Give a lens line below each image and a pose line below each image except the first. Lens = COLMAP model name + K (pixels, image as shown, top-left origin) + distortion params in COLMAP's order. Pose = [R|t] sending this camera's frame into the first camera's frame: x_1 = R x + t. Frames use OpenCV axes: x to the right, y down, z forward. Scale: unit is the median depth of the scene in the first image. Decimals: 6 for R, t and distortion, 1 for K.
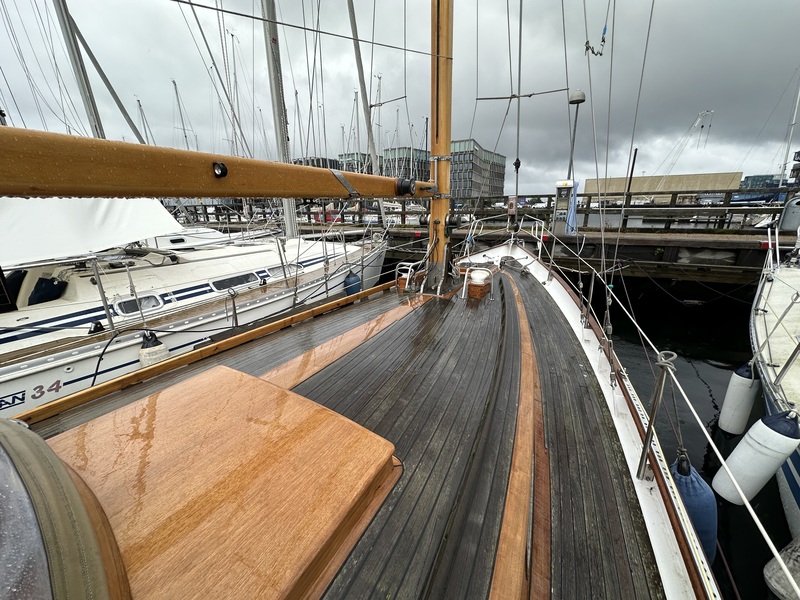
lens RADIAL K [[323.6, 0, 396.2], [0, 323.6, 300.1], [0, 0, 1]] dist [0.002371, 0.000166]
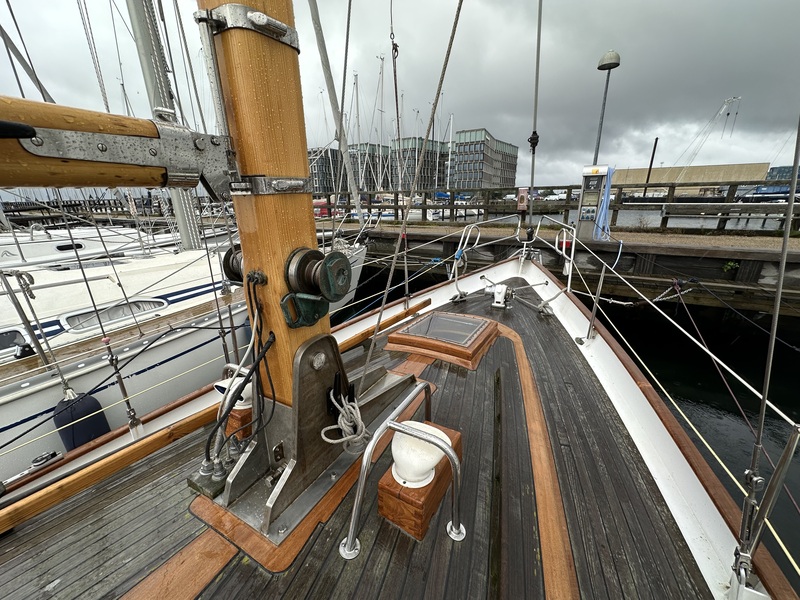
lens RADIAL K [[323.6, 0, 404.8], [0, 323.6, 303.3], [0, 0, 1]] dist [0.002371, 0.000166]
pose [[0.999988, 0.004239, -0.002538, 0.077783], [-0.004153, 0.999451, 0.032868, -0.070689], [0.002676, -0.032858, 0.999456, 0.224086]]
